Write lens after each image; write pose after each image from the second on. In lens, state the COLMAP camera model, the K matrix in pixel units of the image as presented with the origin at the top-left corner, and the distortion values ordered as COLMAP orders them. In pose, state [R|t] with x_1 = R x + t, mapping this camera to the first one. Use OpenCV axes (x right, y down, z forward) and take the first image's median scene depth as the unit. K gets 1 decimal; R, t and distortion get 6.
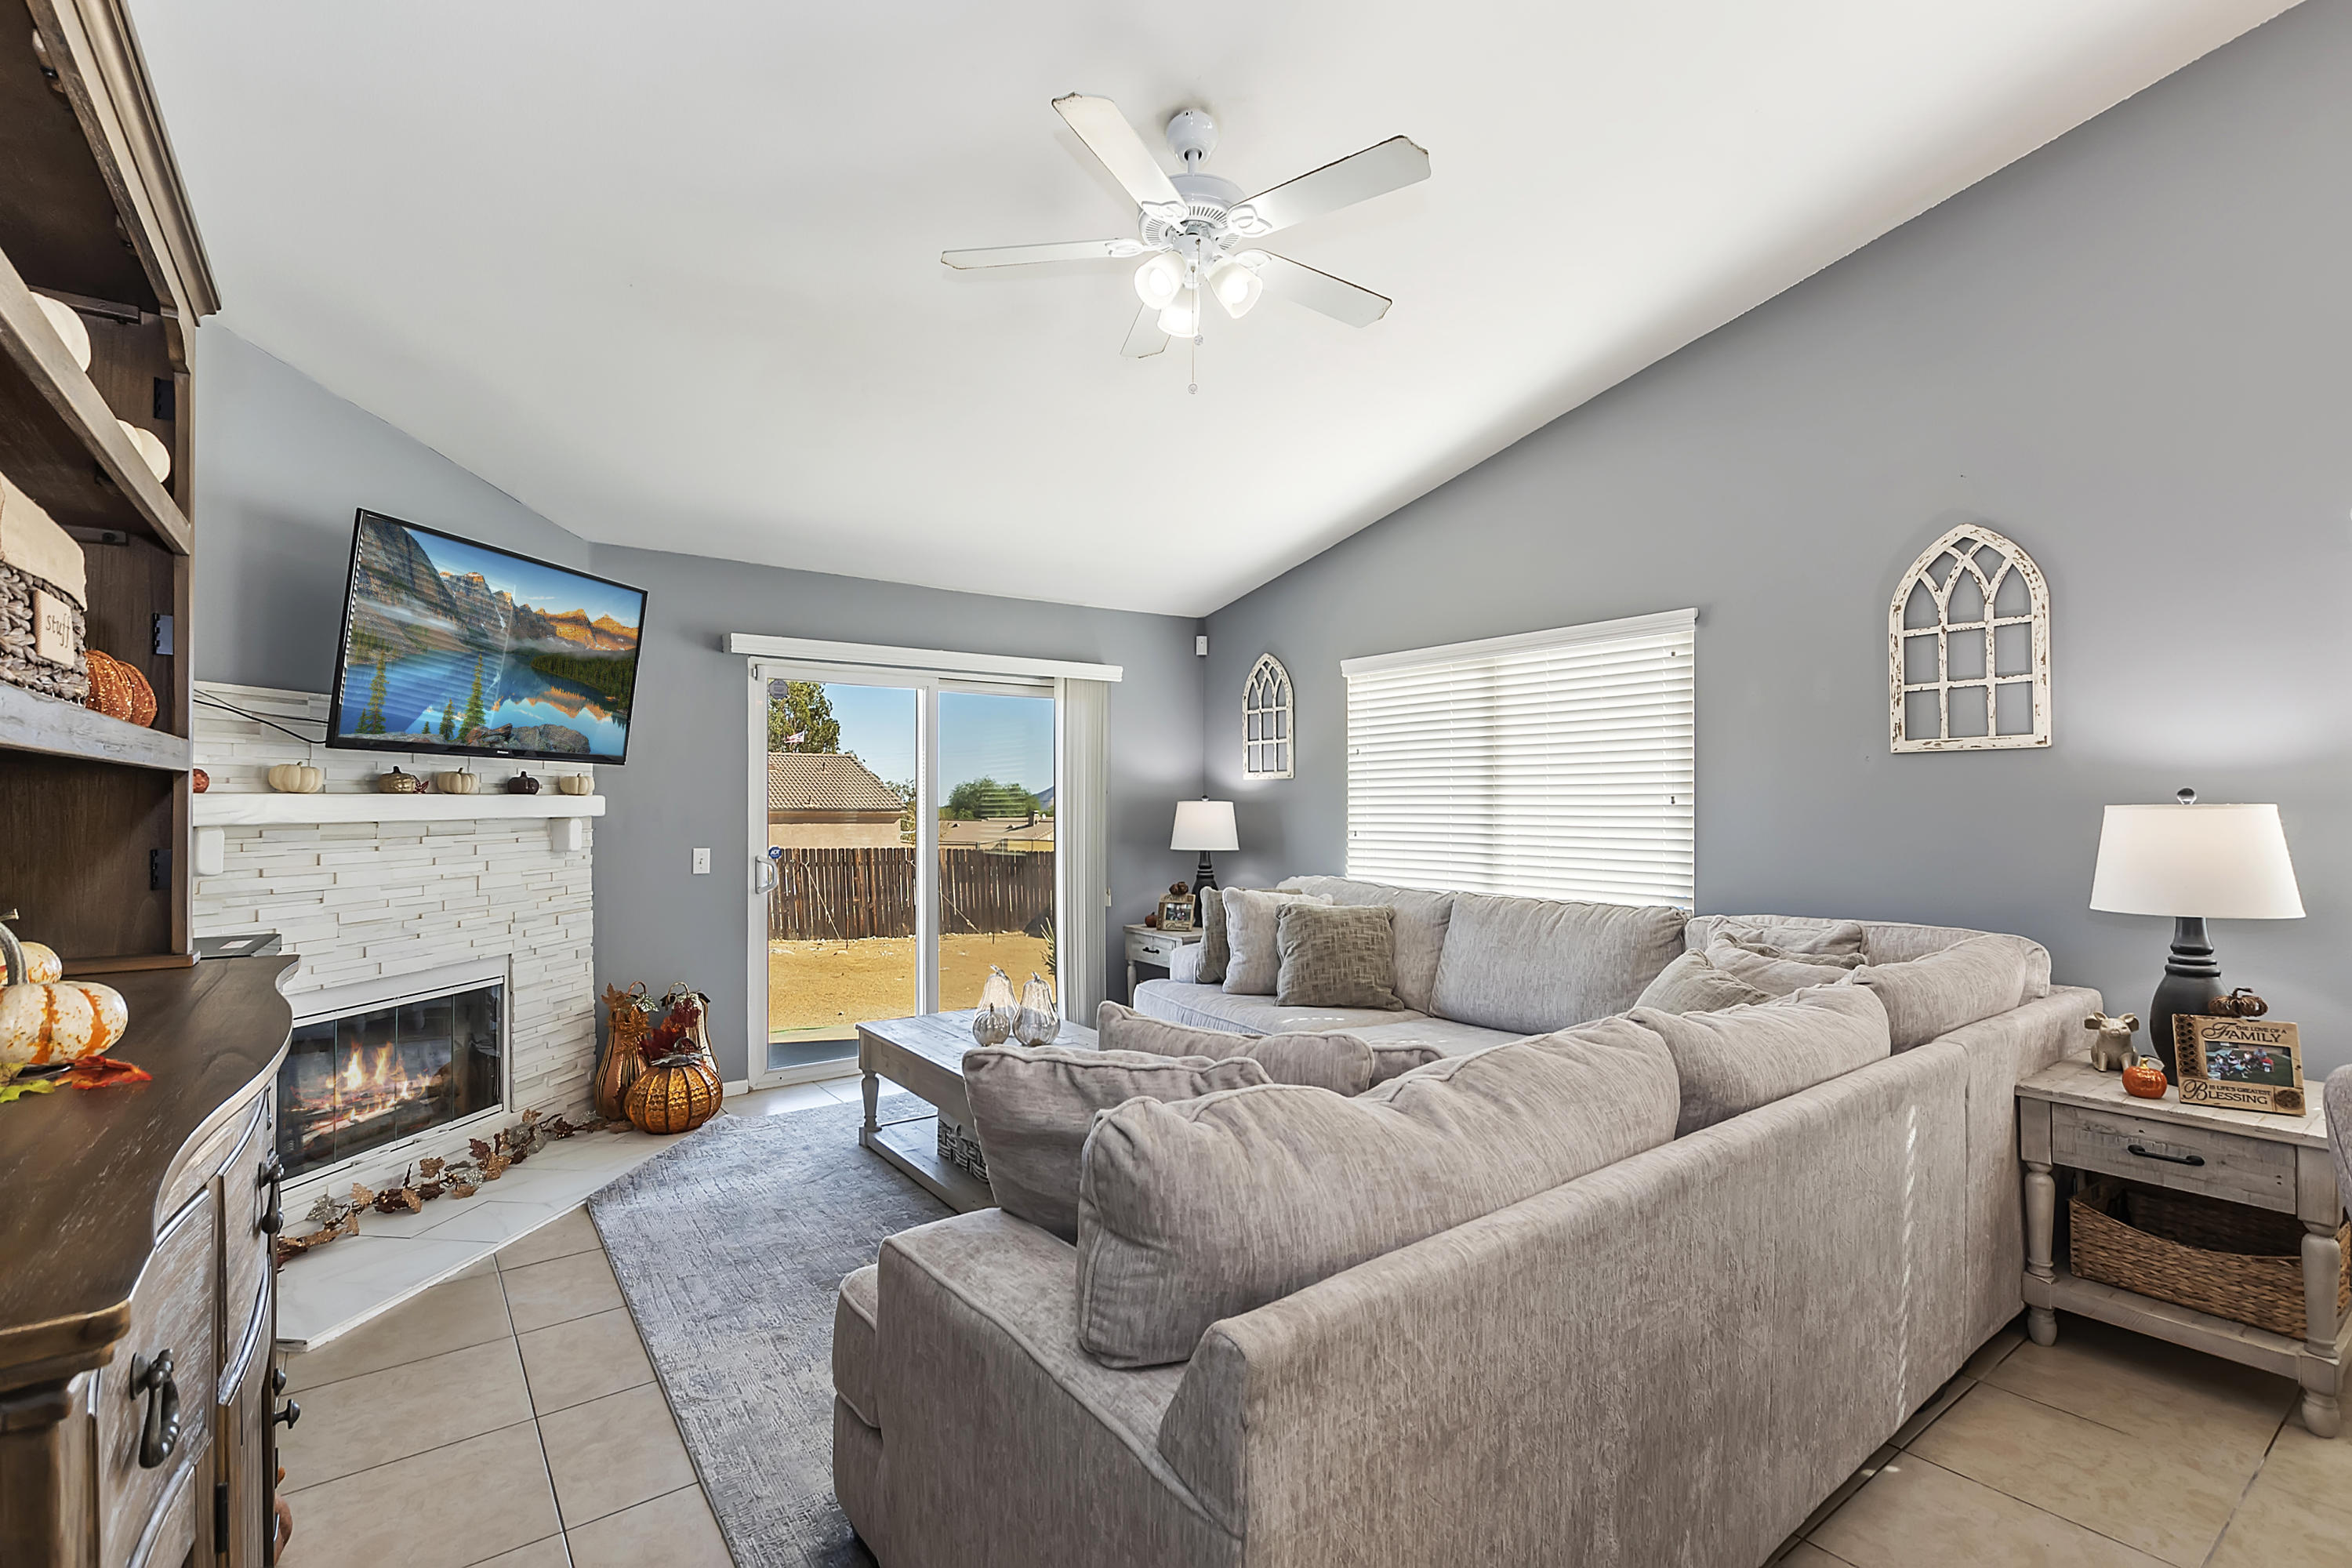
lens RADIAL K [[1065.8, 0, 1177.0], [0, 1065.8, 802.9], [0, 0, 1]] dist [0.012077, -0.004199]
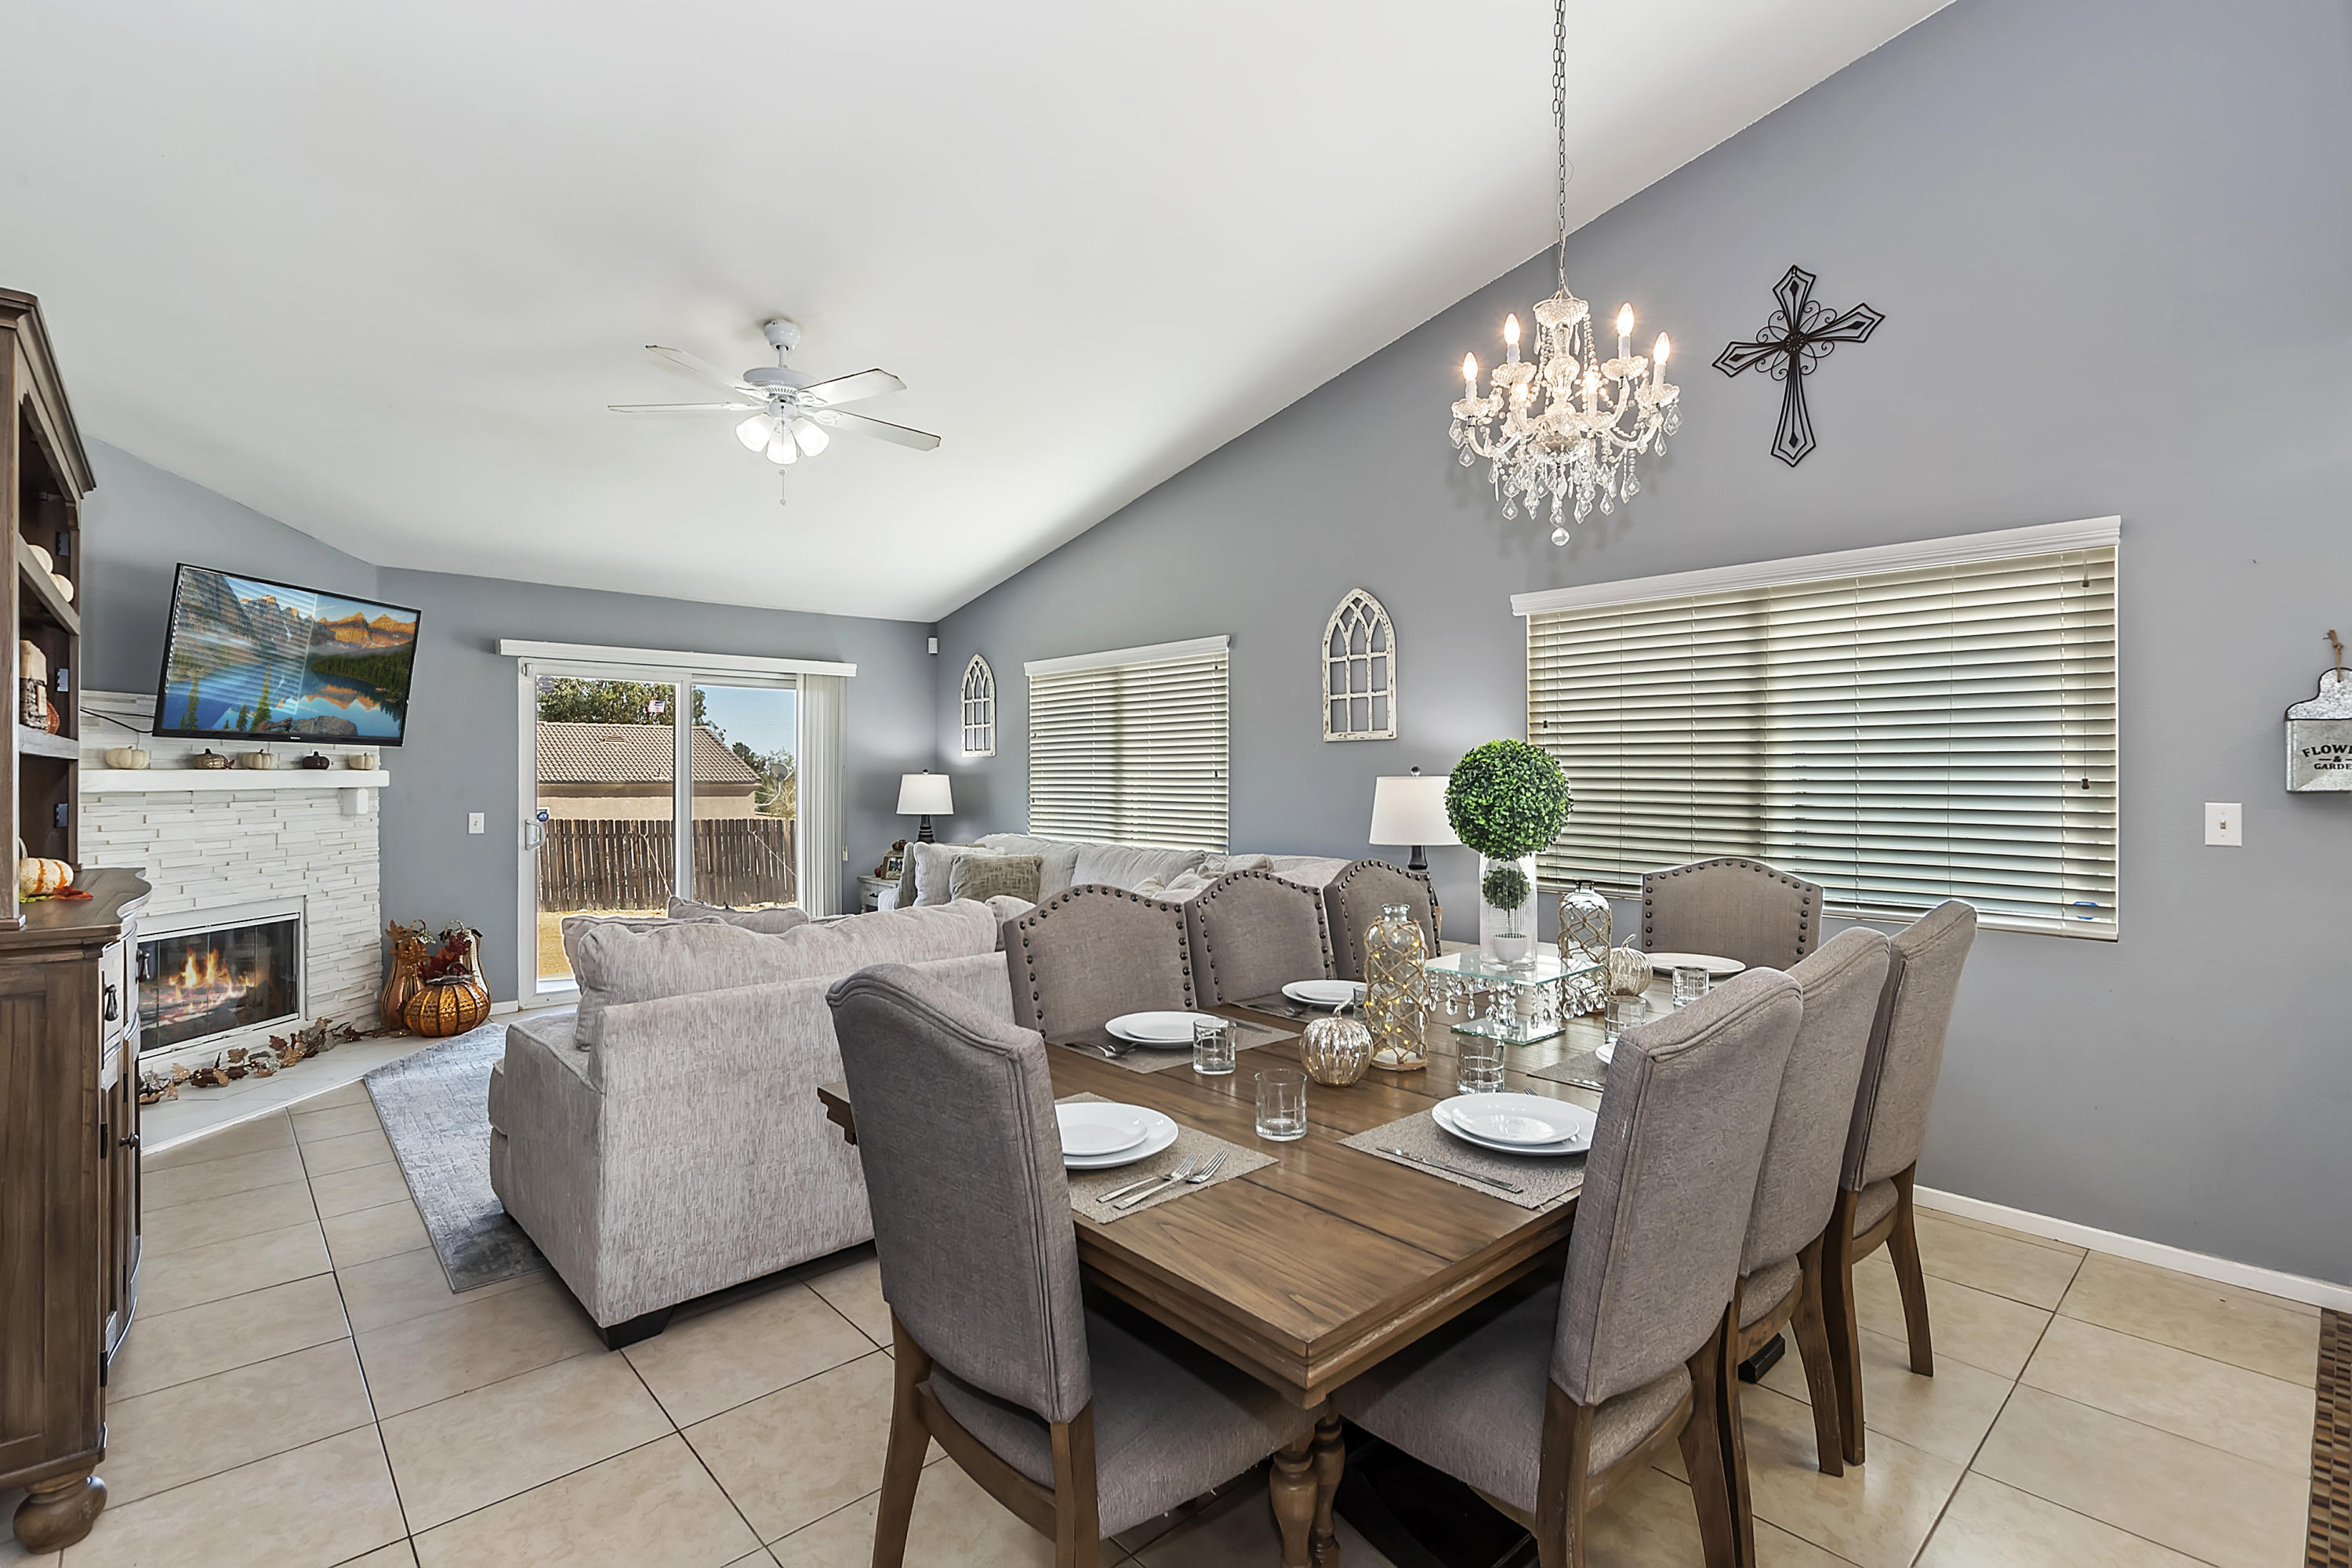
lens RADIAL K [[1071.5, 0, 1174.7], [0, 1071.5, 774.8], [0, 0, 1]] dist [0.017120, -0.008370]
pose [[0.995006, -0.000620, 0.099813, 0.288060], [0.000646, 1.000000, -0.000231, -0.000935], [-0.099813, 0.000294, 0.995006, -0.394478]]
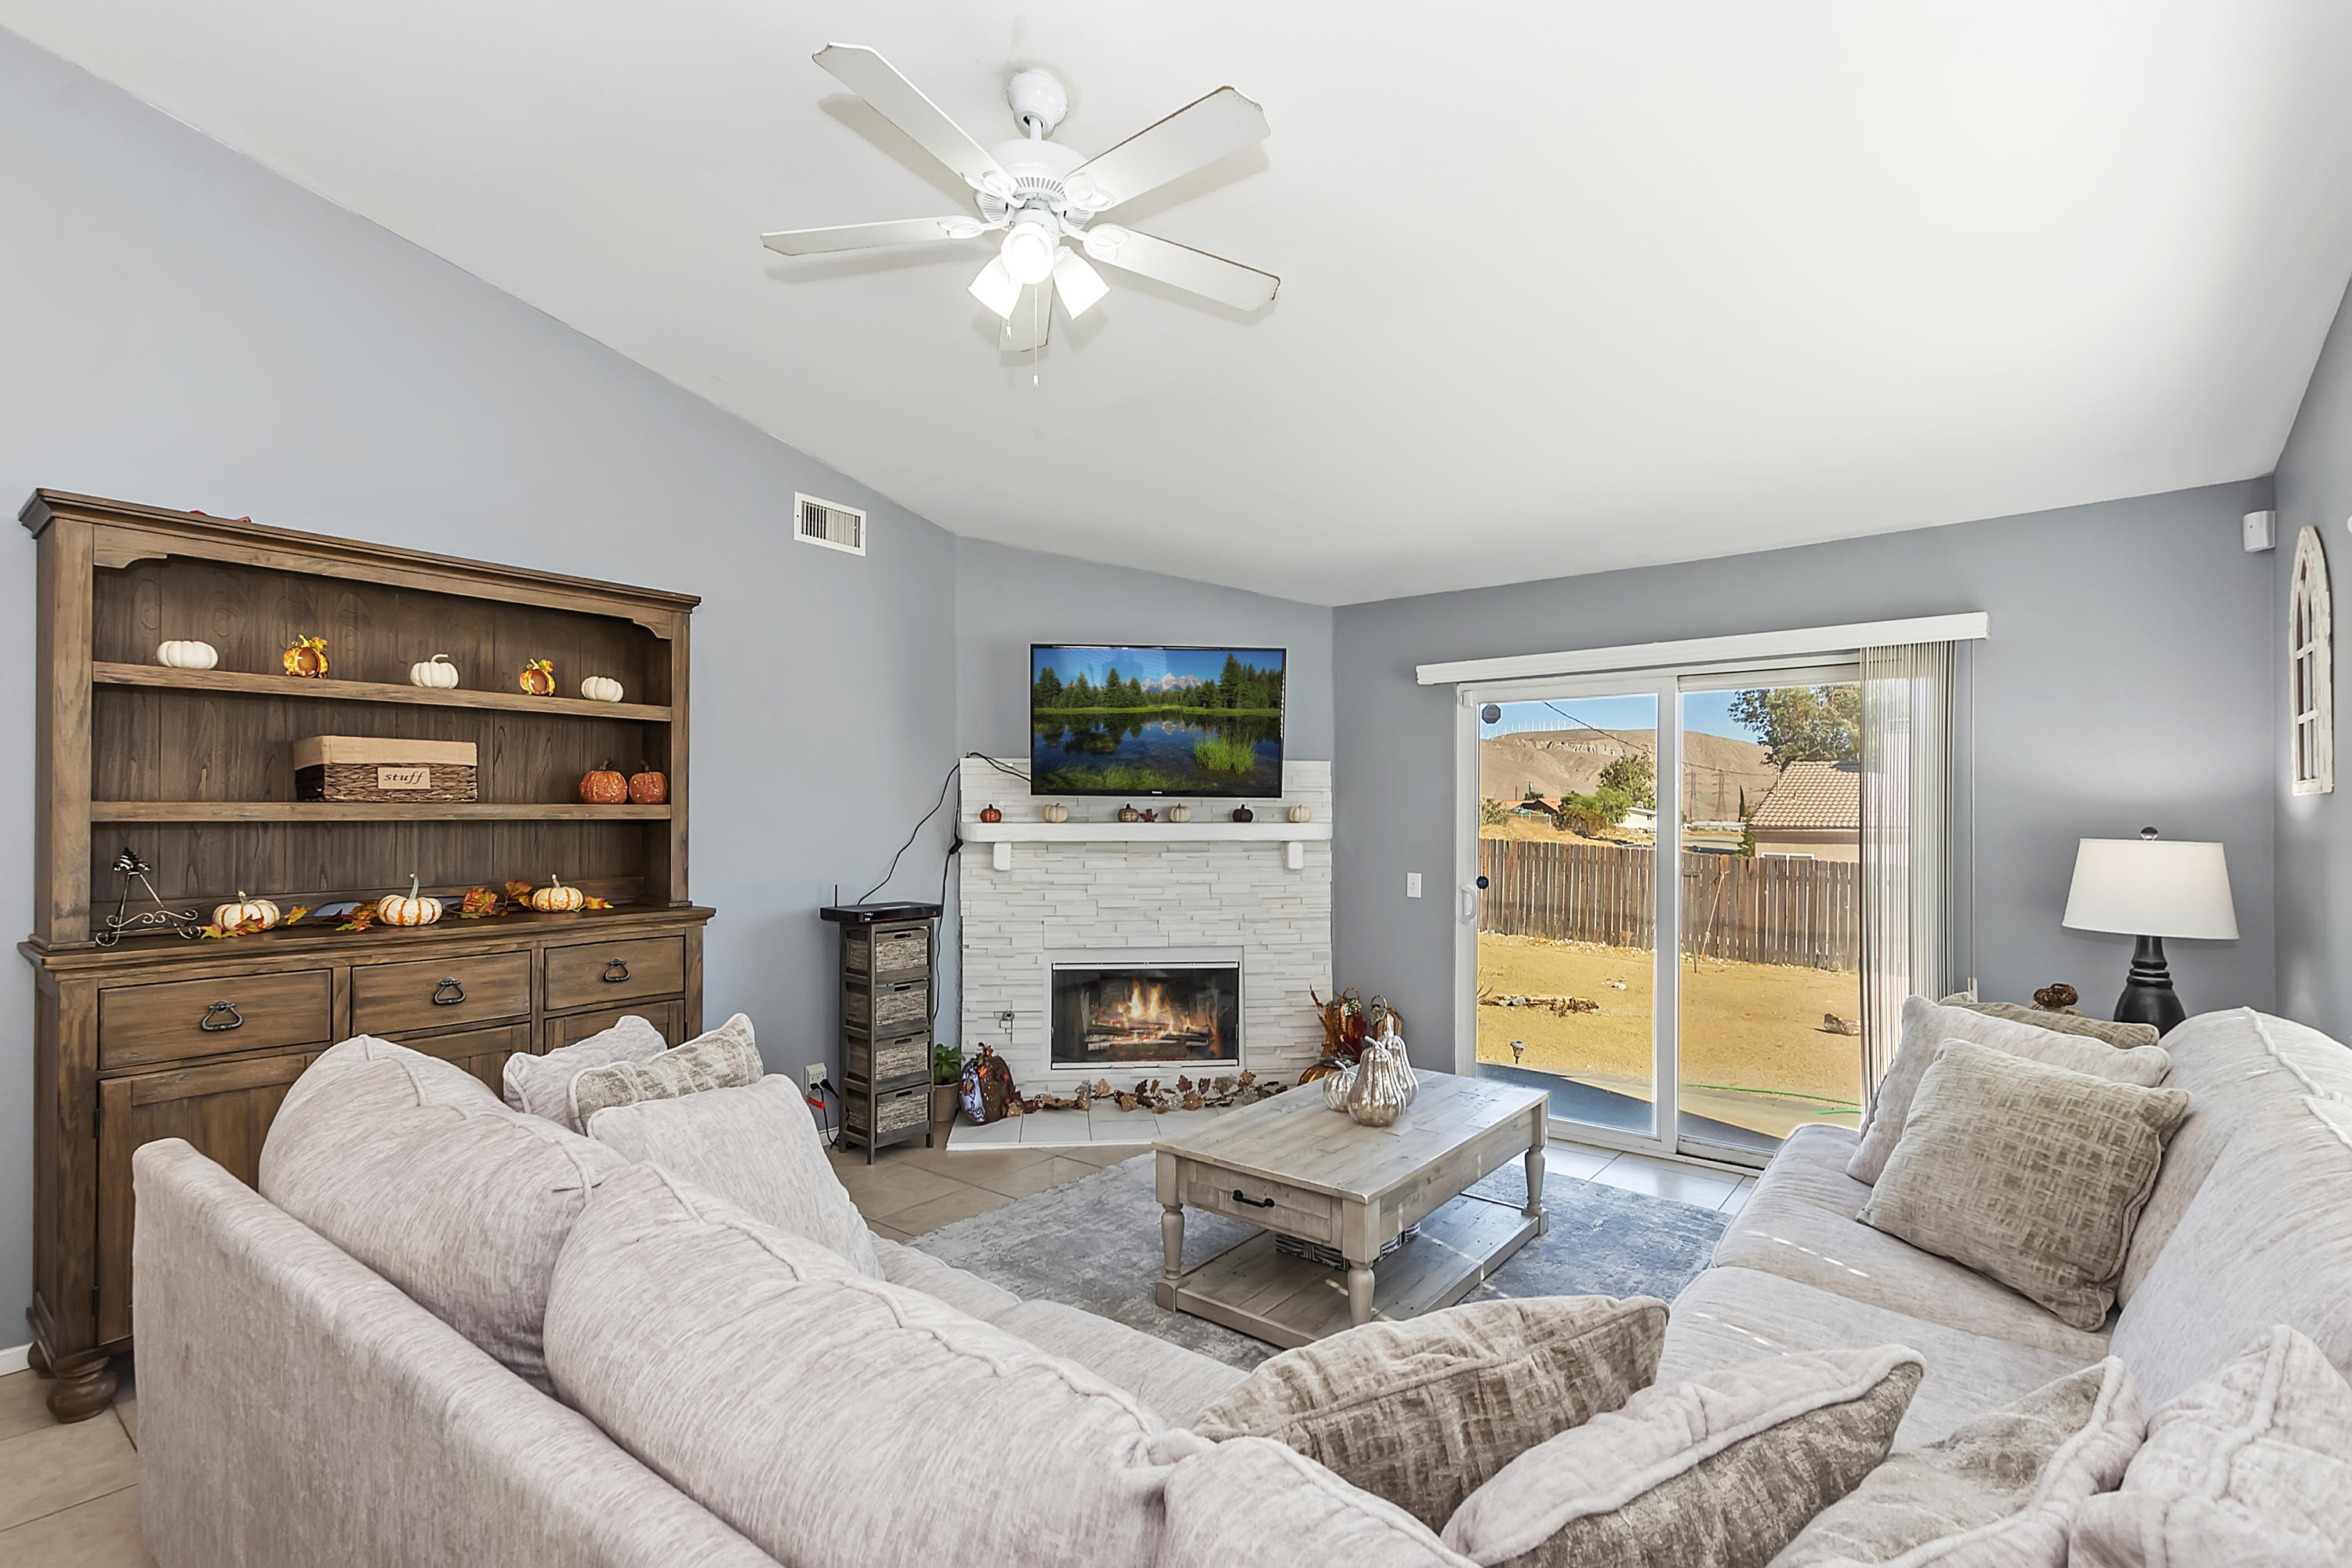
lens RADIAL K [[1065.8, 0, 1177.0], [0, 1065.8, 802.9], [0, 0, 1]] dist [0.012077, -0.004199]
pose [[0.255598, -0.007970, -0.966750, 0.631199], [-0.004261, 0.999947, -0.009371, -0.019790], [0.966774, 0.006514, 0.255550, 0.620393]]
